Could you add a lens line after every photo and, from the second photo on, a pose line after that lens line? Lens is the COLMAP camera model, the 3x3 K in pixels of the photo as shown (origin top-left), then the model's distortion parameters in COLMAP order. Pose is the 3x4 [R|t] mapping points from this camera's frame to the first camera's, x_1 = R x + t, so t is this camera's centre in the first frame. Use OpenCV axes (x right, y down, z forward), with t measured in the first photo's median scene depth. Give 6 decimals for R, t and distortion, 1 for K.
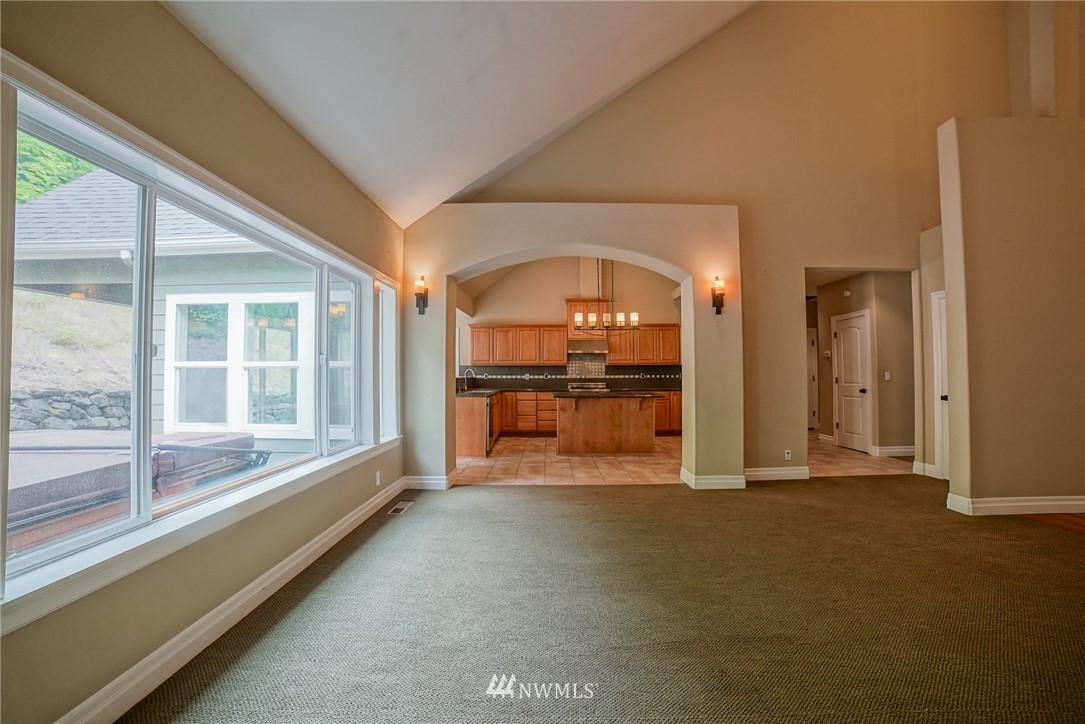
lens RADIAL K [[456.0, 0, 543.8], [0, 456.0, 363.1], [0, 0, 1]] dist [-0.043499, 0.005663]
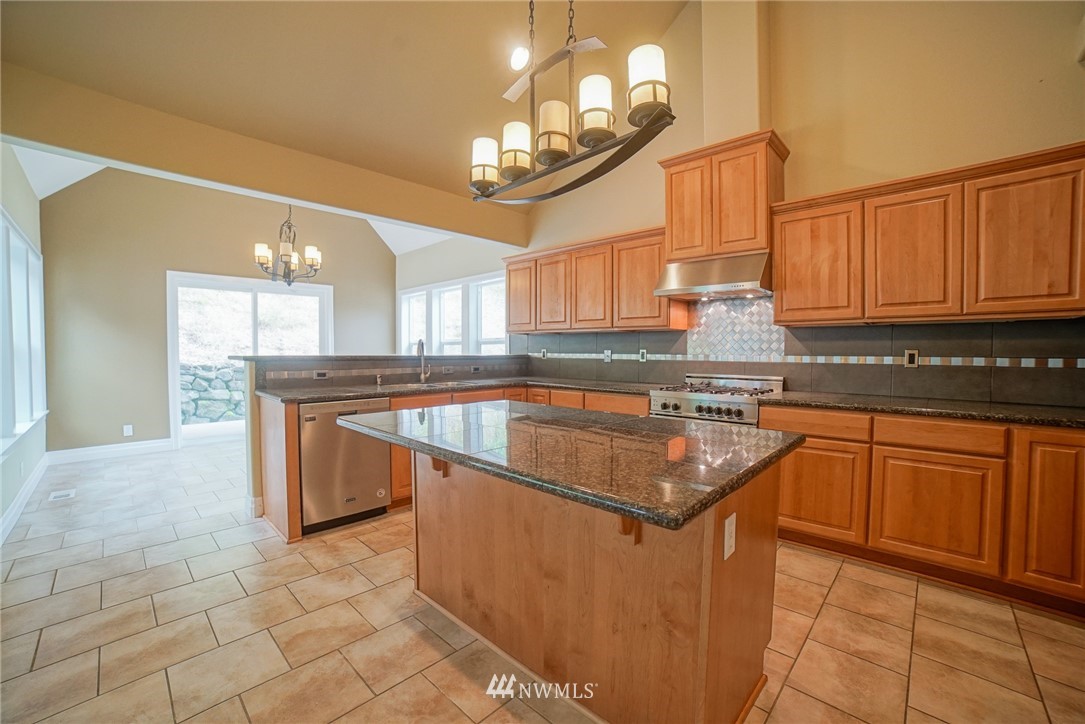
lens RADIAL K [[456.0, 0, 541.4], [0, 456.0, 361.4], [0, 0, 1]] dist [-0.043499, 0.005663]
pose [[0.745594, 0.020165, -0.666095, 0.330319], [0.012219, 0.998960, 0.043920, 0.020211], [0.666288, -0.040886, 0.744573, 0.883298]]
